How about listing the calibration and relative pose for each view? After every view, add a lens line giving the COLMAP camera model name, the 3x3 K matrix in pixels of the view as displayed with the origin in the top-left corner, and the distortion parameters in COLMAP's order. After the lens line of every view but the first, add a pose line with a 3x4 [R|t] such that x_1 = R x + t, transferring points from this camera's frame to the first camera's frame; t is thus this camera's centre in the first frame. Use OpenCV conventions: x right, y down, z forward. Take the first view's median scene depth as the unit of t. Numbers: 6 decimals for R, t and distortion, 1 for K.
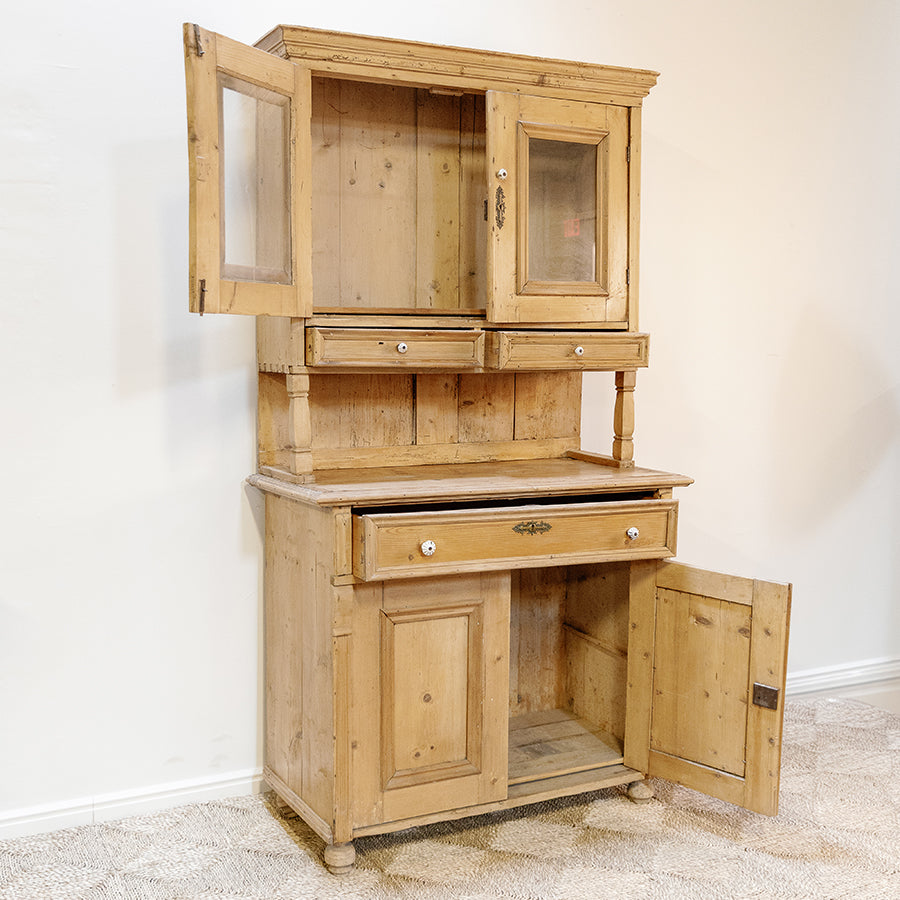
lens RADIAL K [[1148.7, 0, 449.1], [0, 1148.7, 411.6], [0, 0, 1]] dist [0.002953, -0.013826]
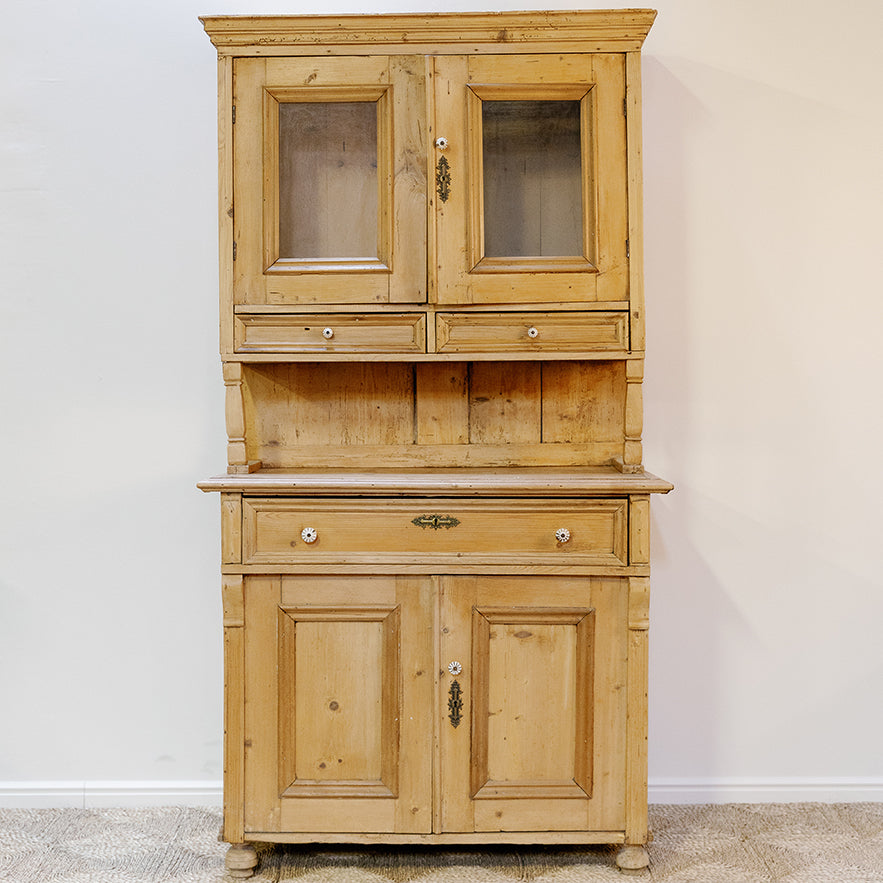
lens RADIAL K [[1498.5, 0, 441.1], [0, 1498.5, 395.0], [0, 0, 1]] dist [0.007667, 0.014303]
pose [[0.886701, -0.003907, -0.462327, 0.585026], [-0.020604, 0.998637, -0.047956, 0.050488], [0.461885, 0.052048, 0.885412, -0.048814]]
